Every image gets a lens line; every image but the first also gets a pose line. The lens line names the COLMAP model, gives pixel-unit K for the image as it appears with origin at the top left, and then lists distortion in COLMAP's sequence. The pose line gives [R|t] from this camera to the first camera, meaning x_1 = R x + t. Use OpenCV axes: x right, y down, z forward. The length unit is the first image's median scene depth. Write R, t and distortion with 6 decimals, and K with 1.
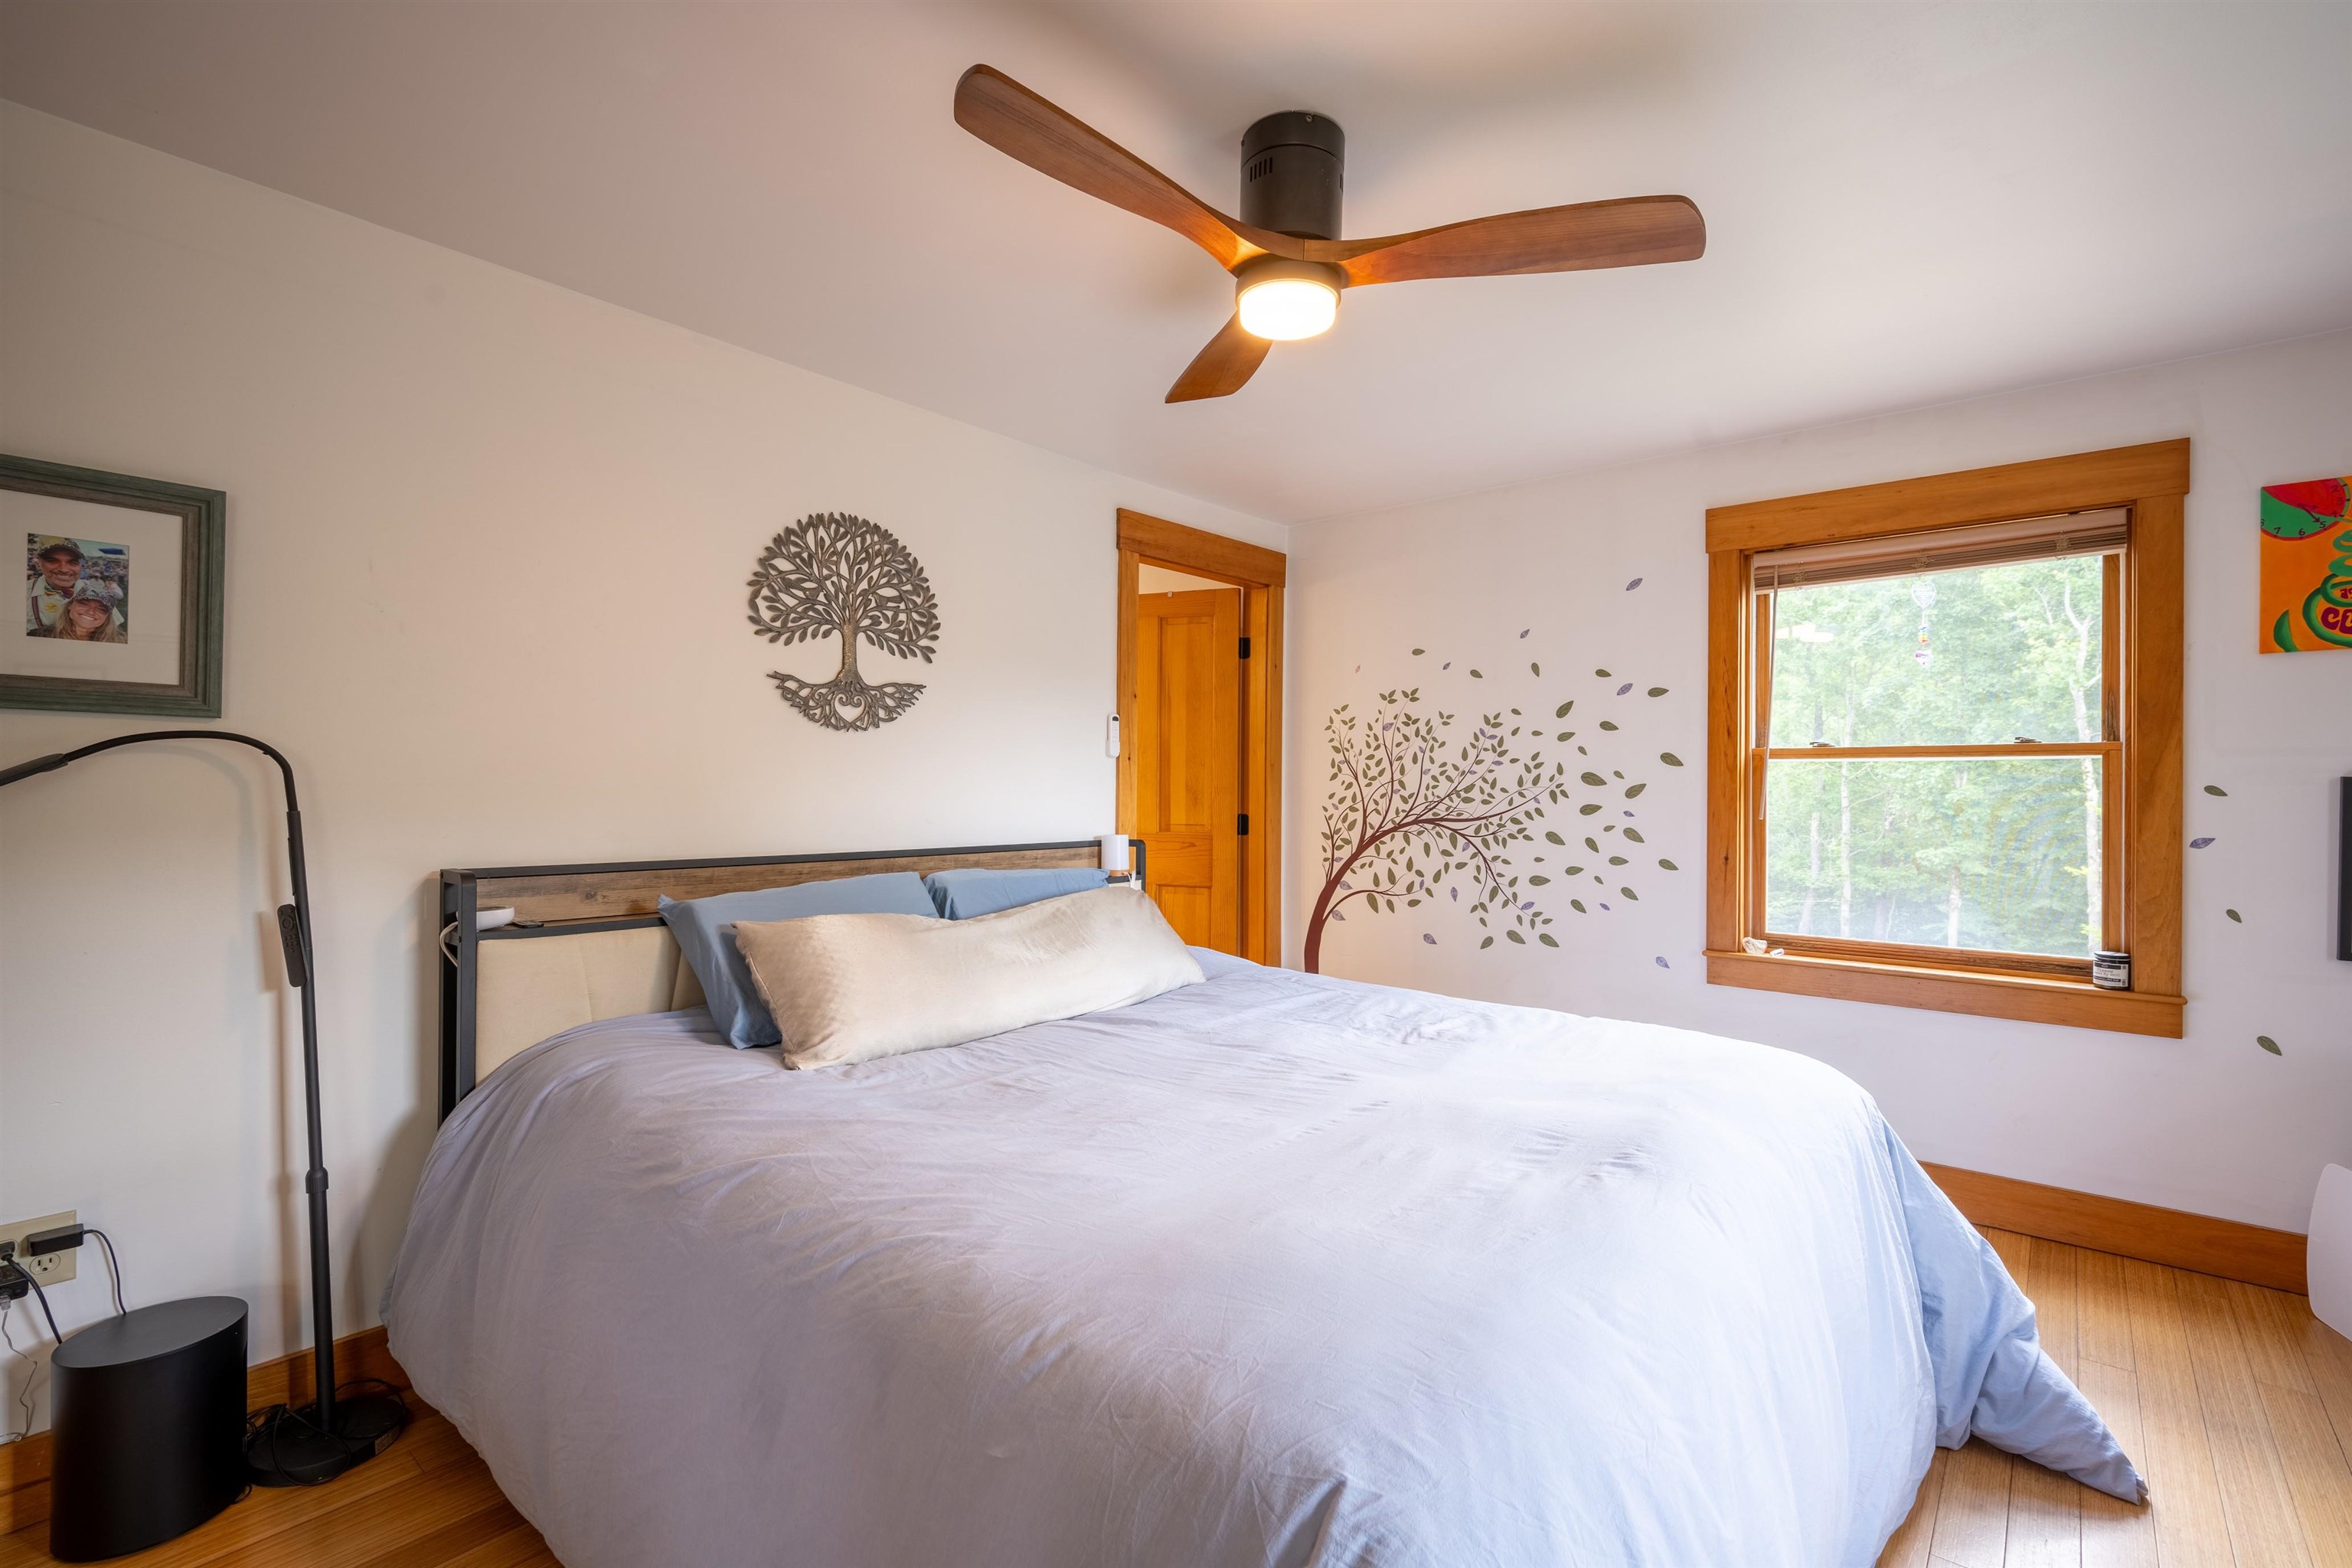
lens RADIAL K [[1051.3, 0, 1180.0], [0, 1051.3, 788.2], [0, 0, 1]] dist [-0.000545, -0.000944]
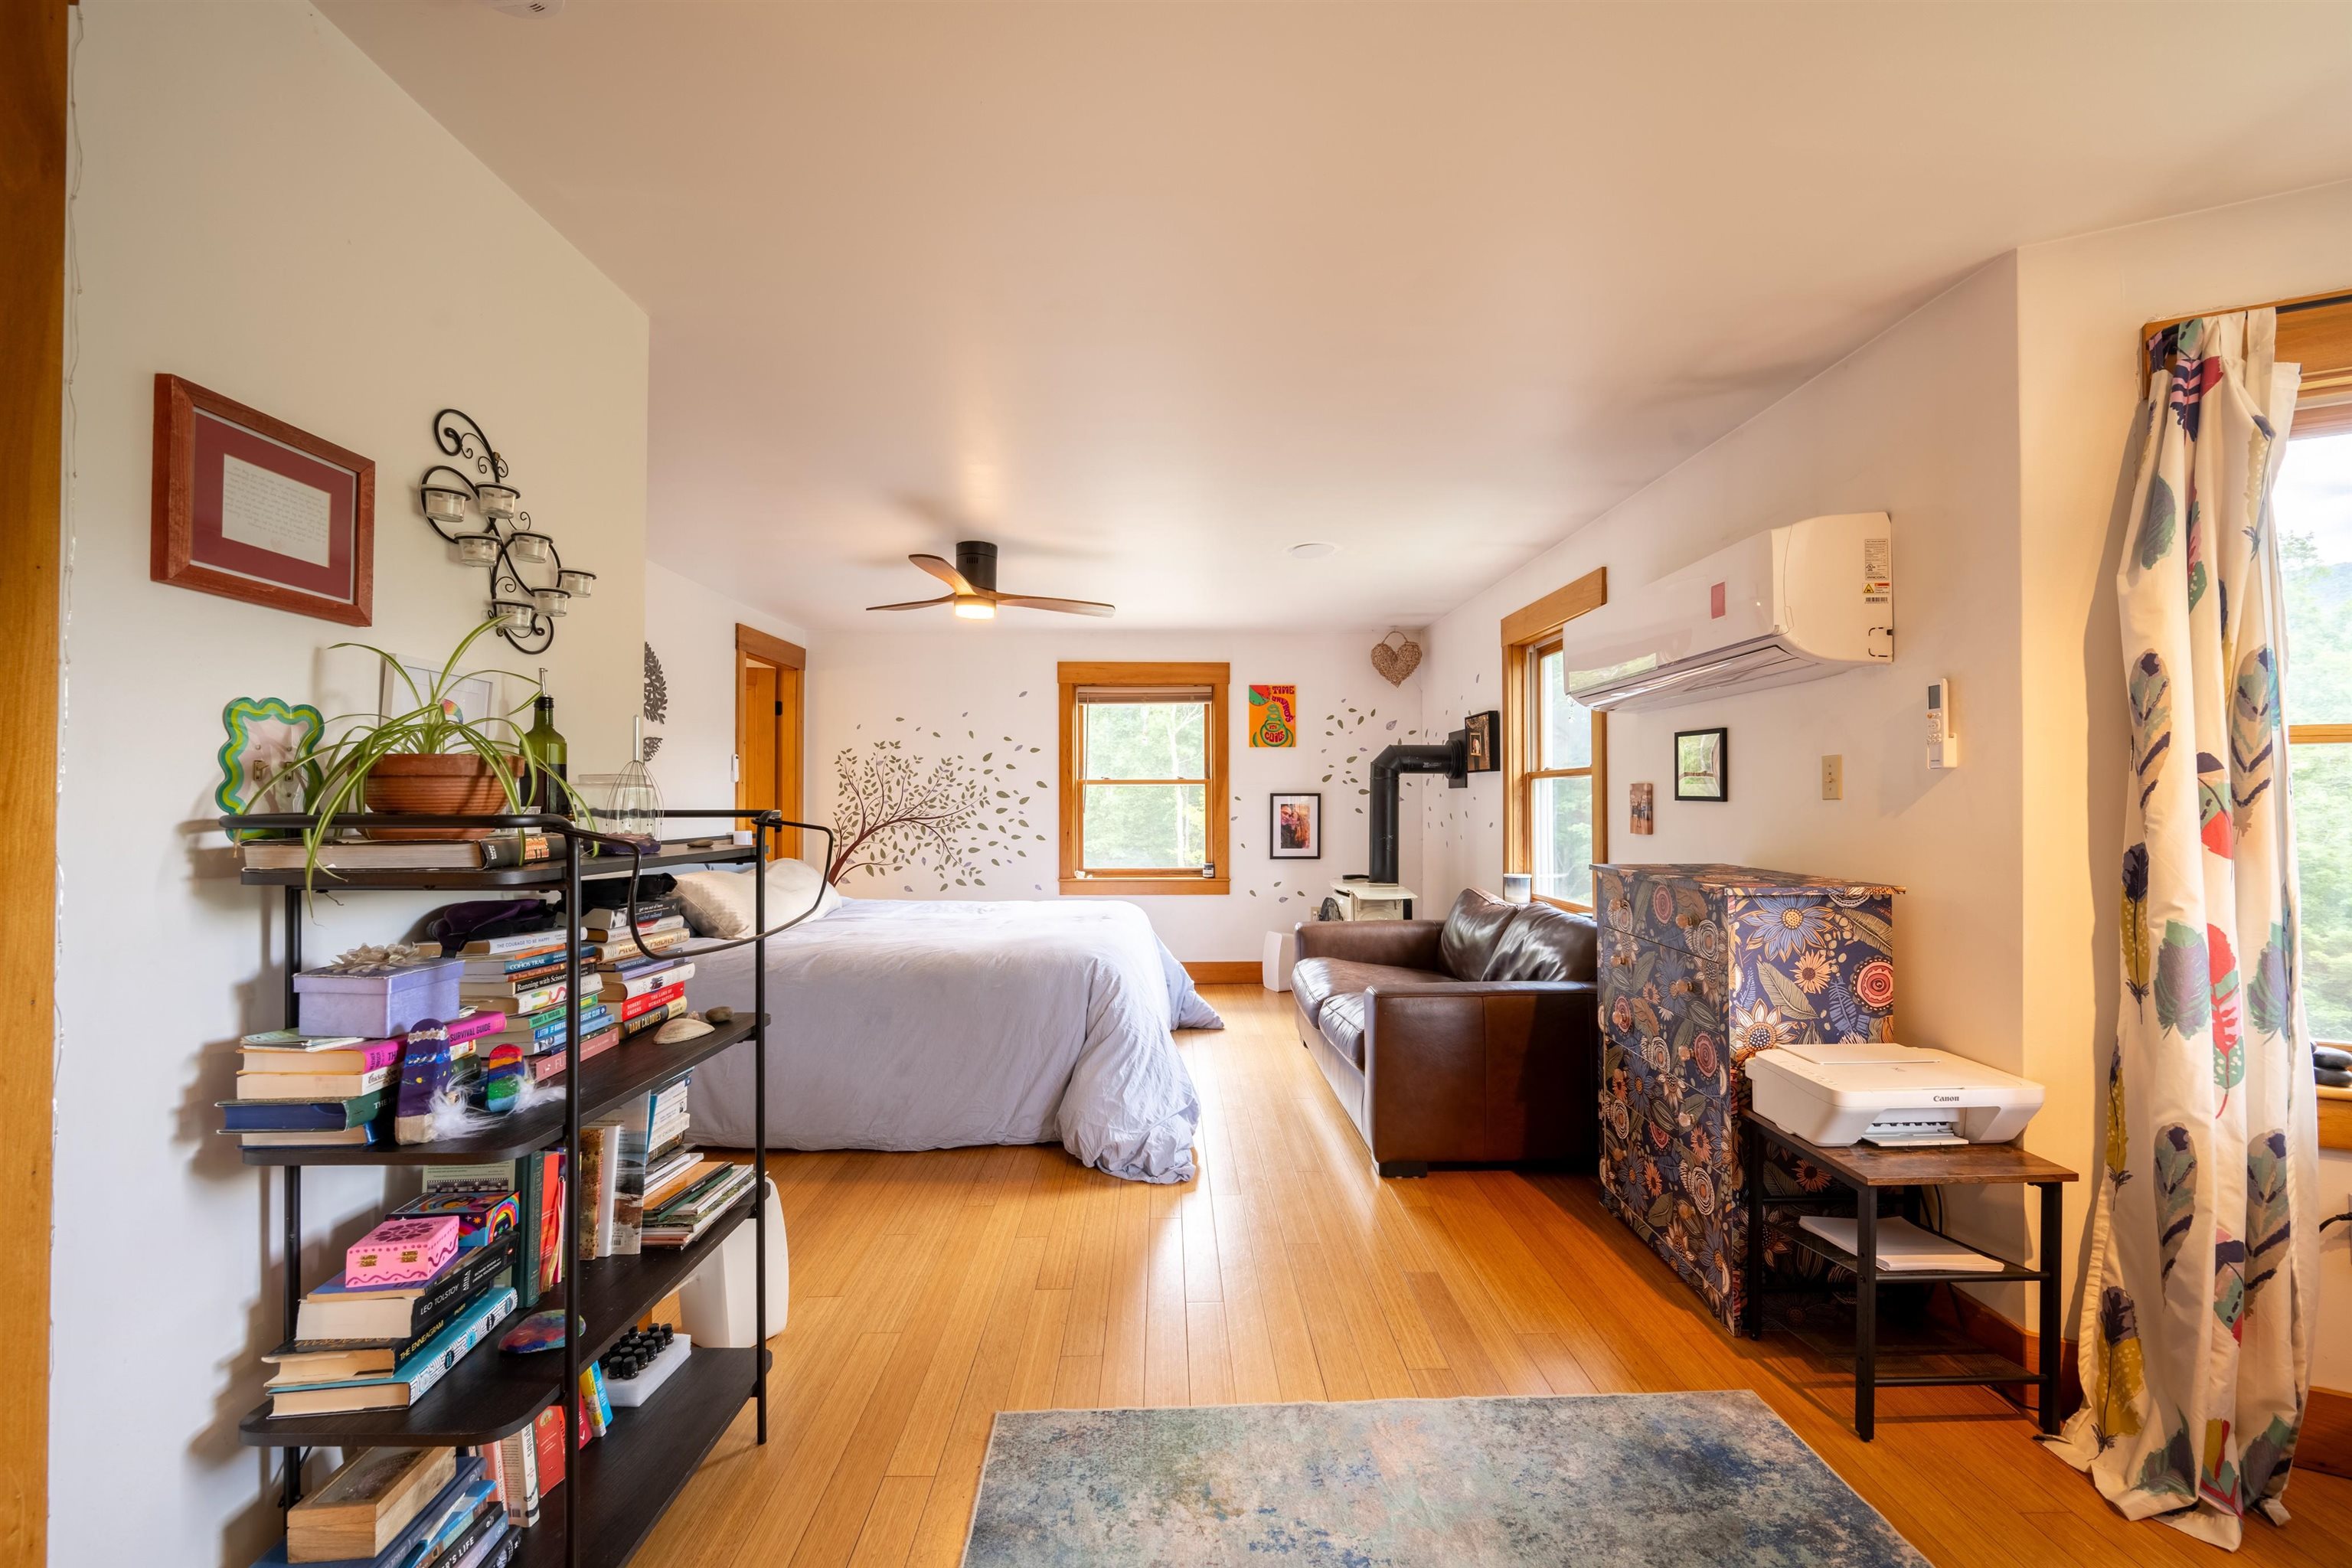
lens RADIAL K [[980.8, 0, 1192.7], [0, 980.8, 791.4], [0, 0, 1]] dist [-0.001509, 0.000298]
pose [[0.742360, -0.002274, 0.669998, -0.526983], [0.007634, 0.999958, -0.005066, -0.002682], [-0.669958, 0.008876, 0.742346, -0.530965]]
